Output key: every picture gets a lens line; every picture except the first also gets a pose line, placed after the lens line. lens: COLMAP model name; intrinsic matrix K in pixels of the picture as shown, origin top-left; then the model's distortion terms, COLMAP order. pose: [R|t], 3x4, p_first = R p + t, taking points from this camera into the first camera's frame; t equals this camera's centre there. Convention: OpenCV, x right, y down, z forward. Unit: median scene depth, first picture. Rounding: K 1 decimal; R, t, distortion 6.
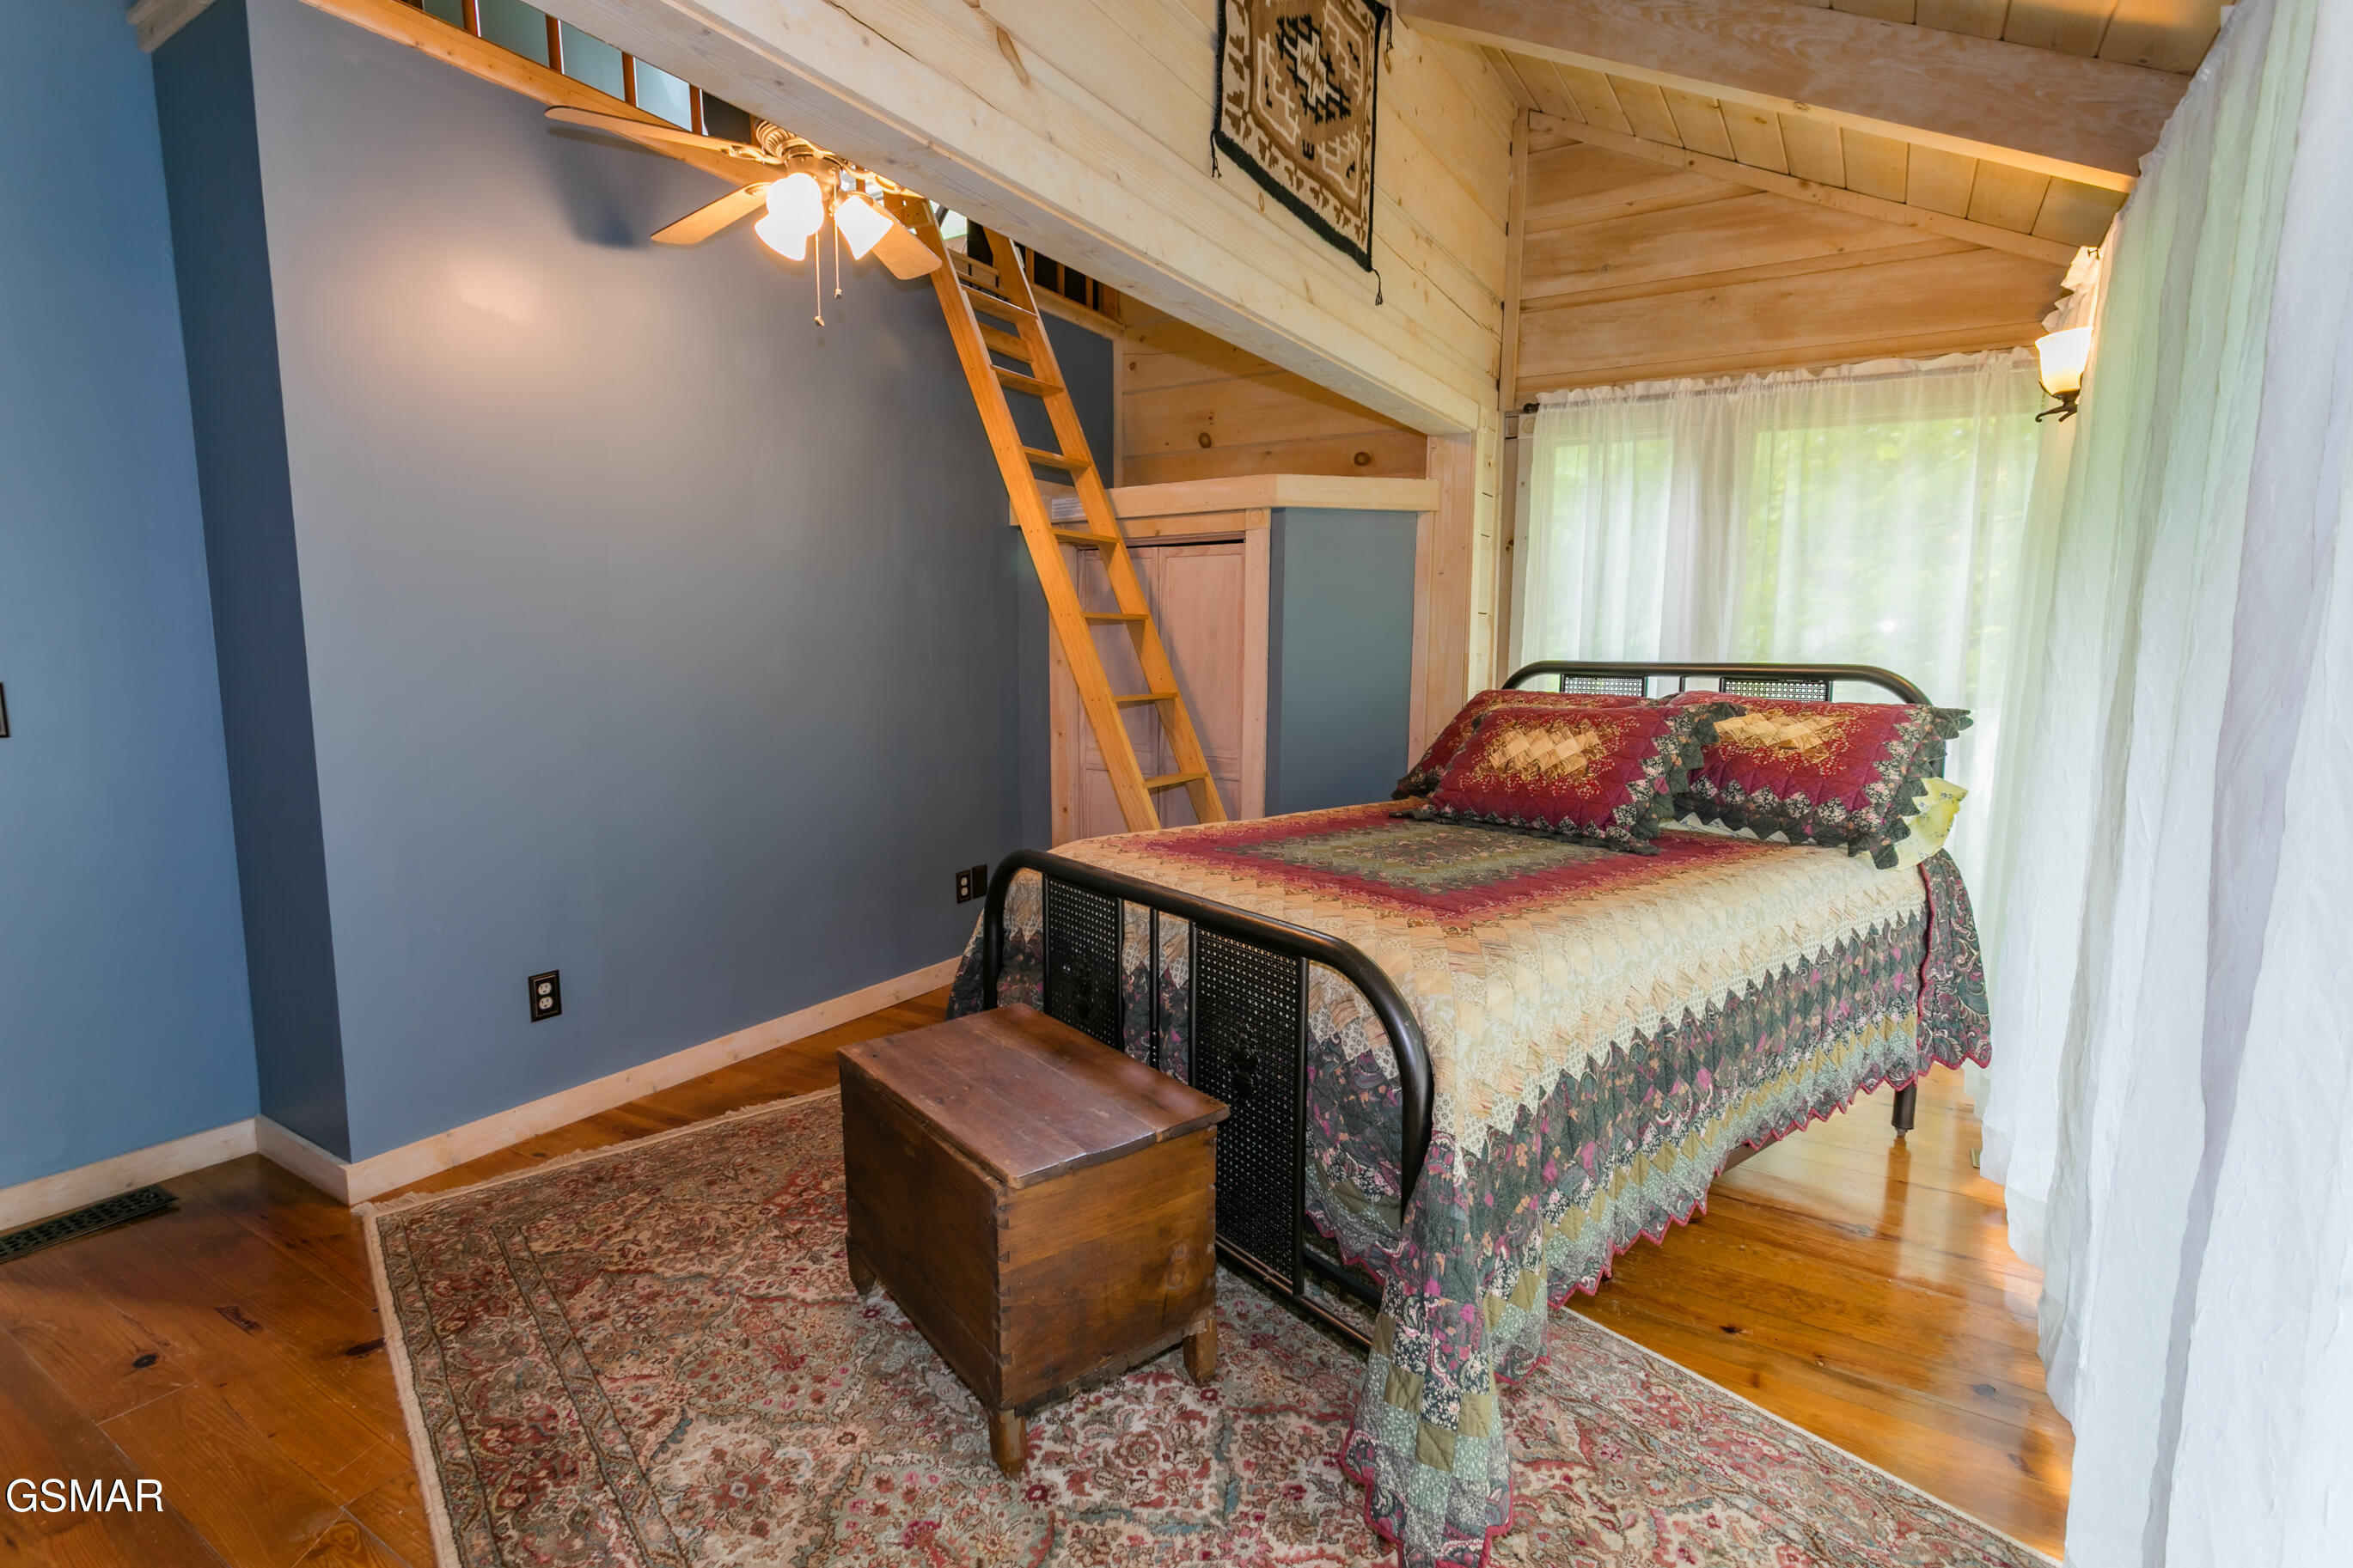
lens RADIAL K [[1108.8, 0, 1170.9], [0, 1108.8, 780.7], [0, 0, 1]] dist [0.000055, 0.003132]
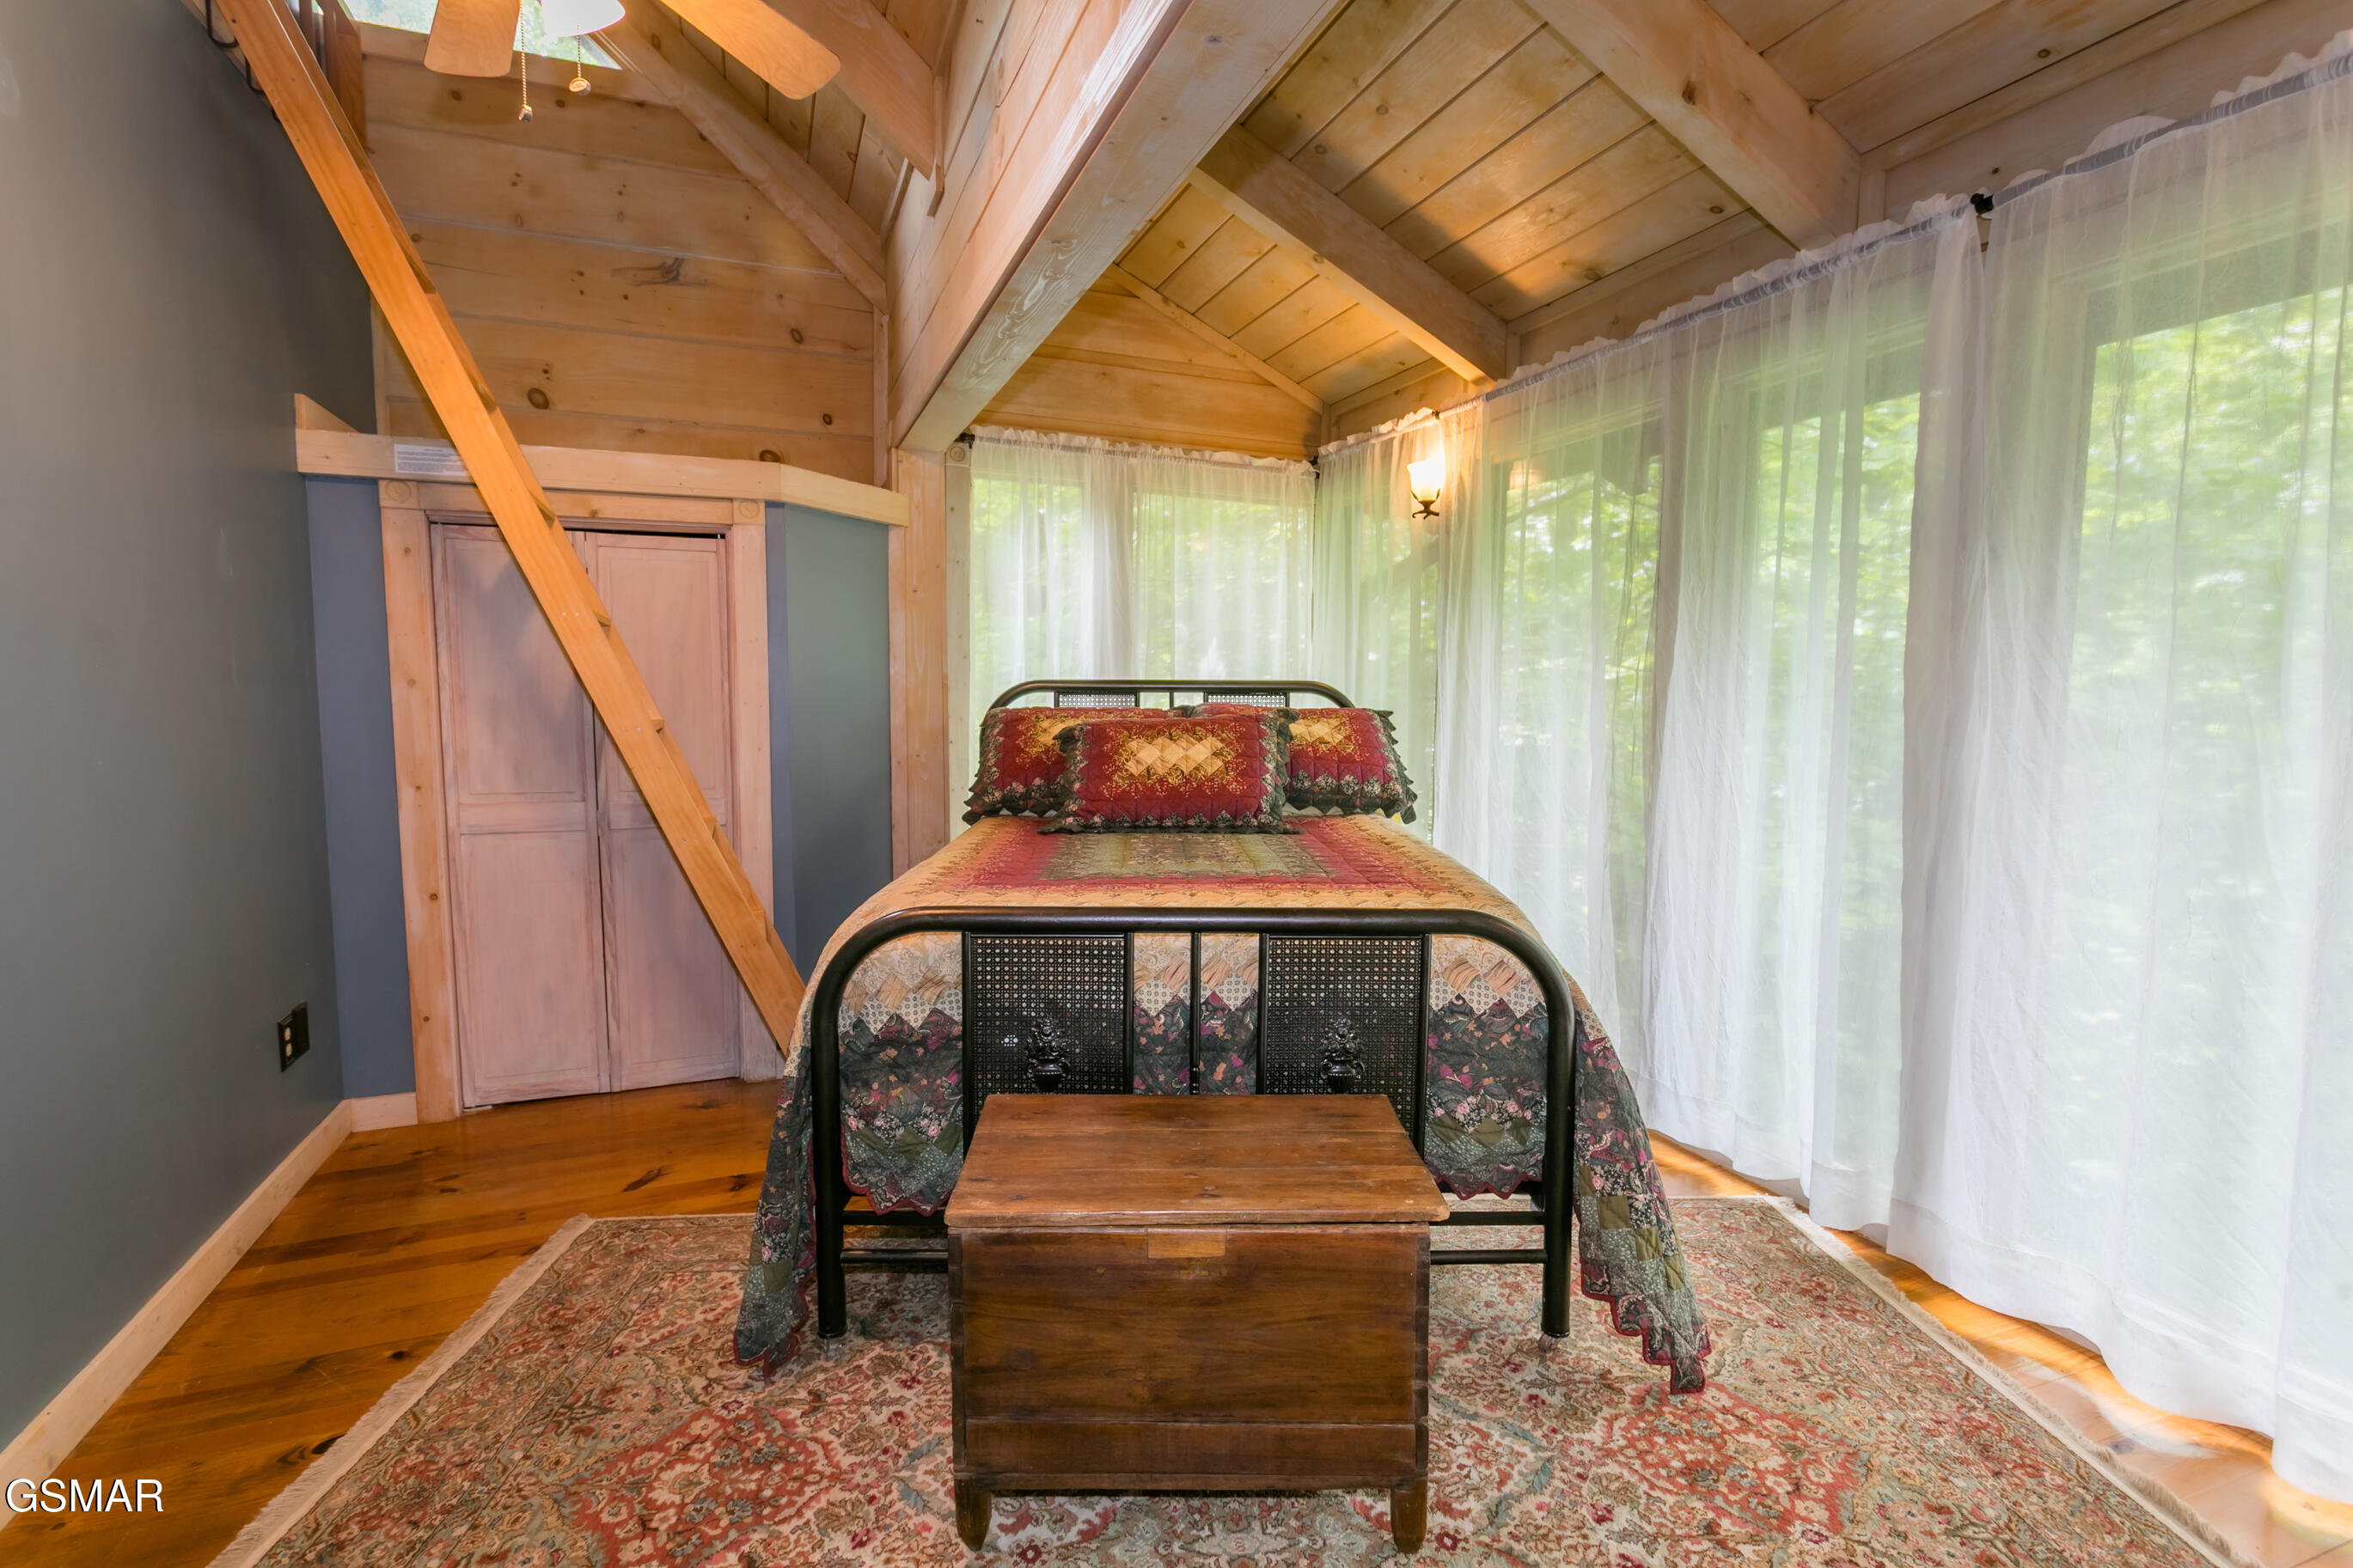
lens RADIAL K [[1108.8, 0, 1170.9], [0, 1108.8, 780.7], [0, 0, 1]] dist [0.000055, 0.003132]
pose [[0.601679, -0.068247, 0.795817, -0.540119], [0.093607, 0.995502, 0.014600, -0.018983], [-0.793234, 0.065710, 0.605361, 0.321767]]
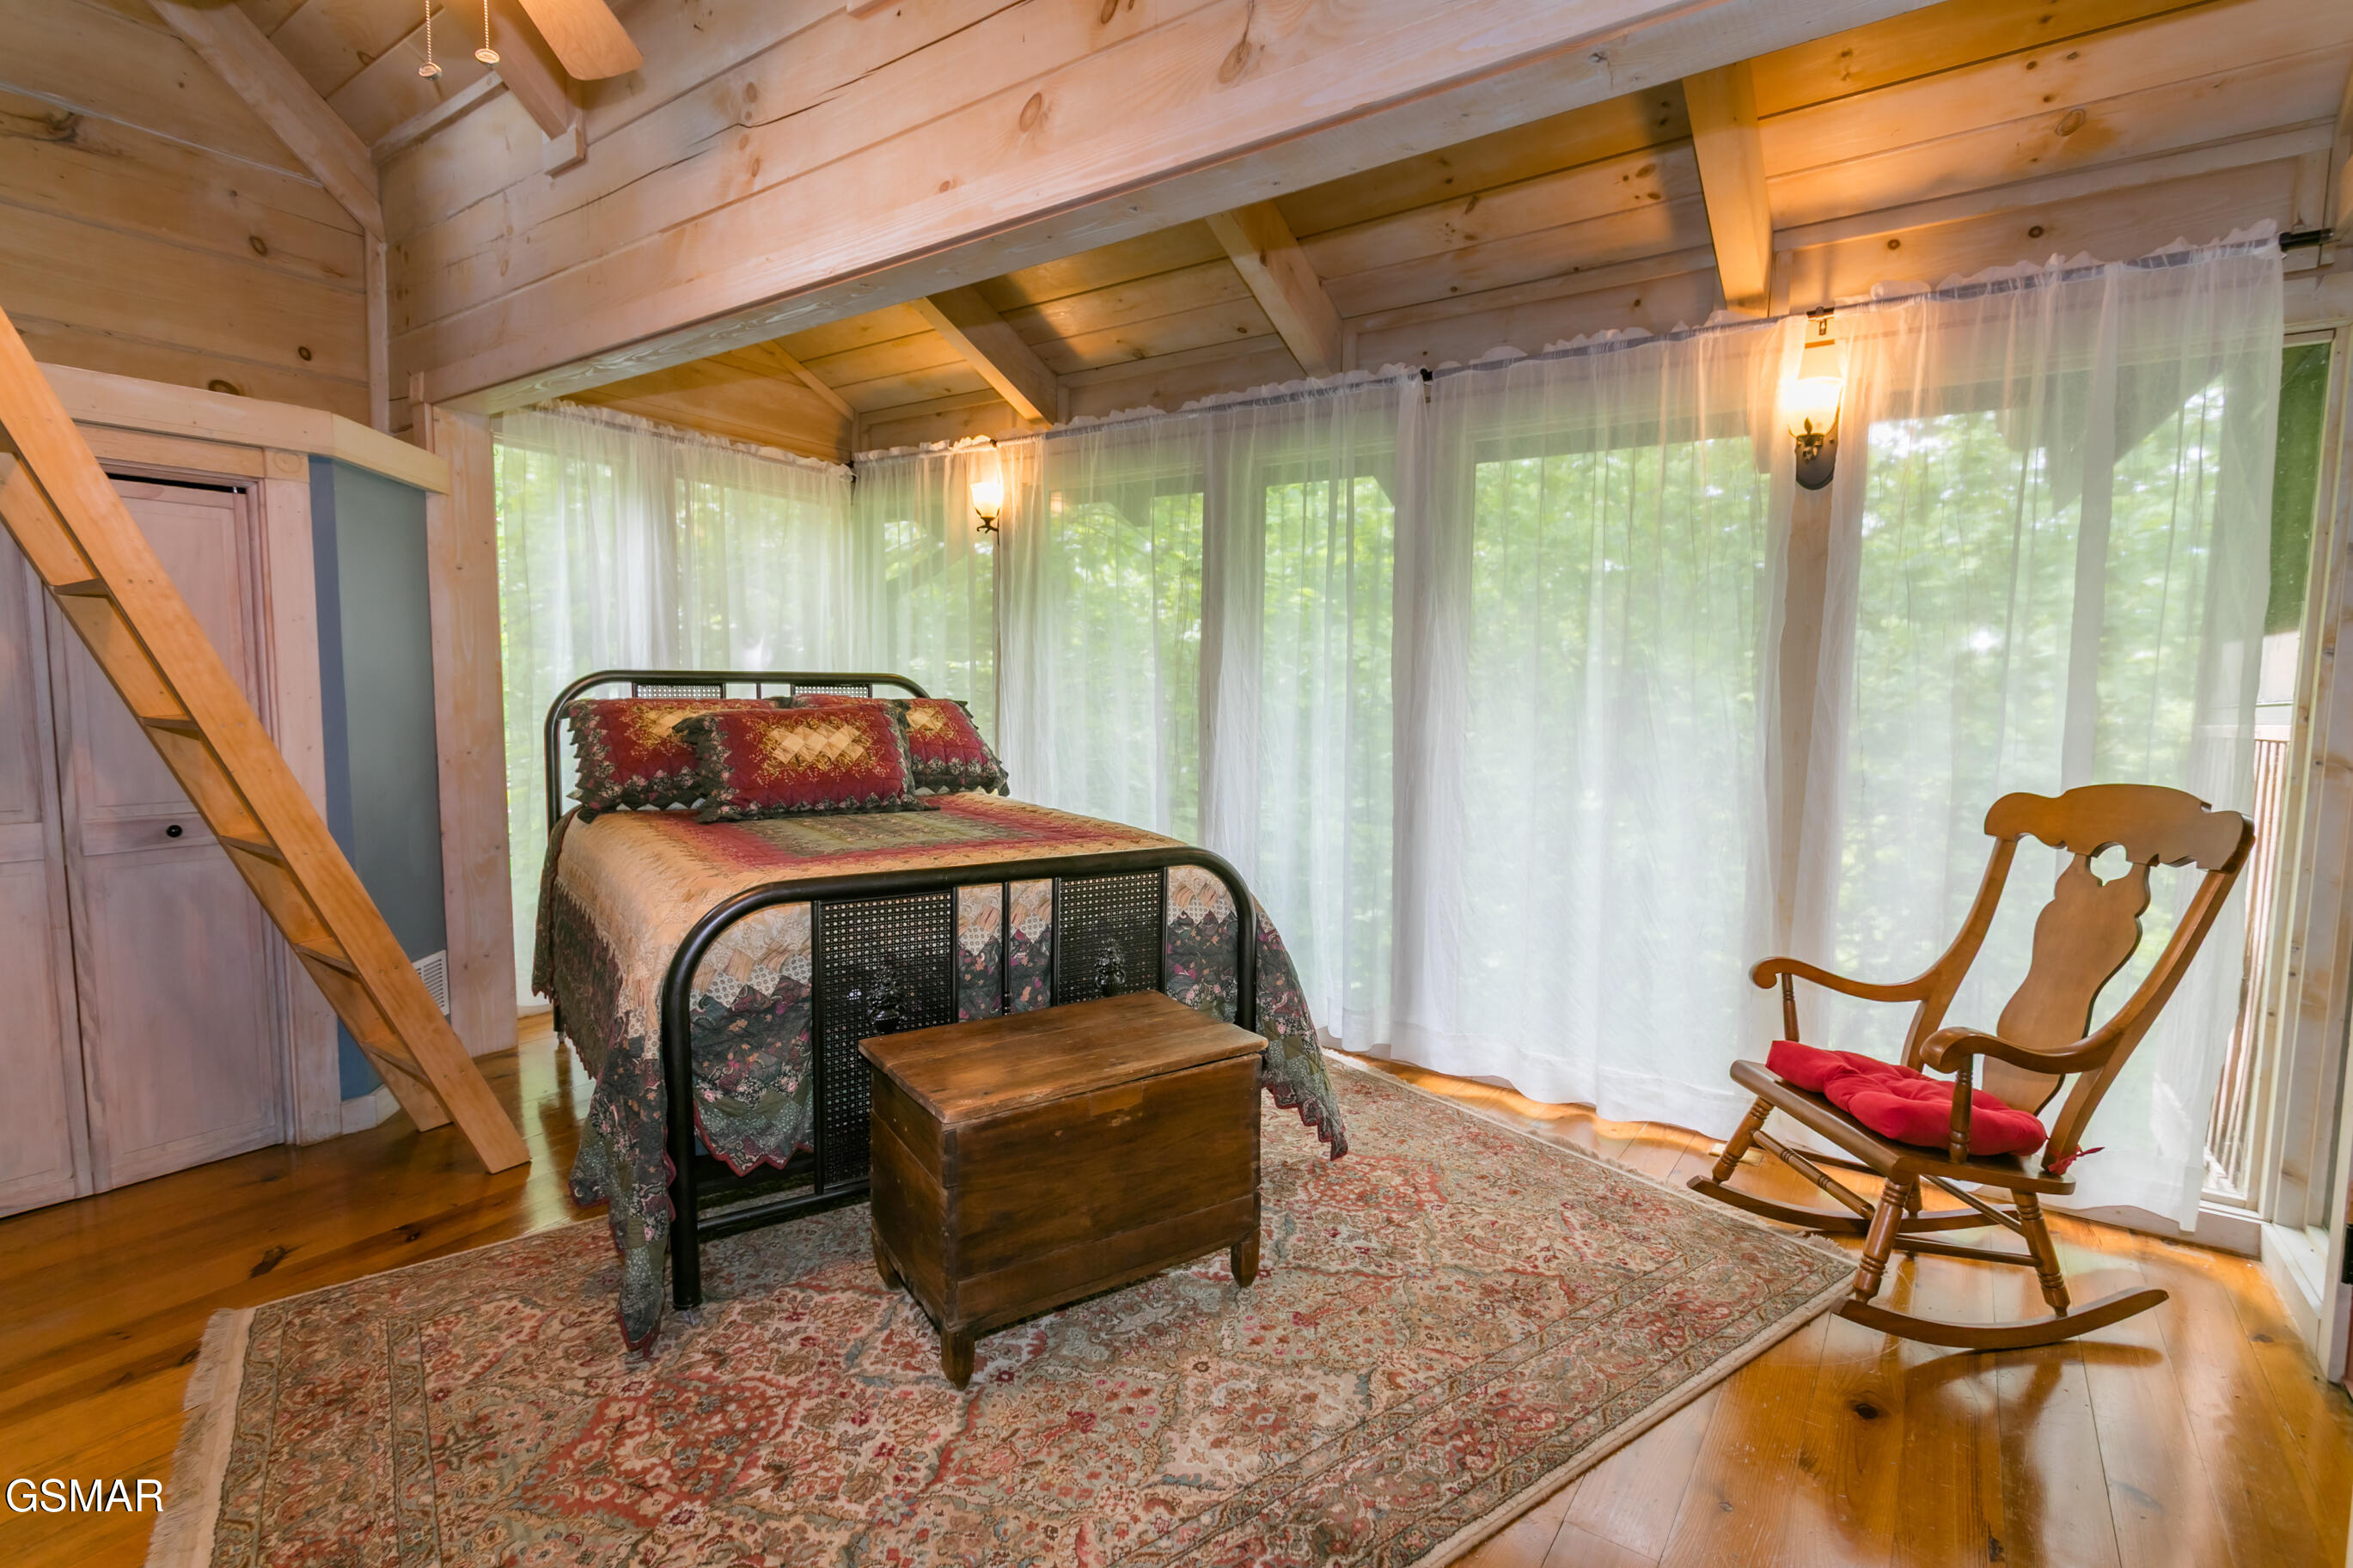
lens RADIAL K [[1108.8, 0, 1170.9], [0, 1108.8, 780.7], [0, 0, 1]] dist [0.000055, 0.003132]
pose [[0.060926, -0.089116, 0.994156, -0.795279], [0.108622, 0.990683, 0.082148, -0.043542], [-0.992214, 0.102982, 0.070039, 0.534532]]
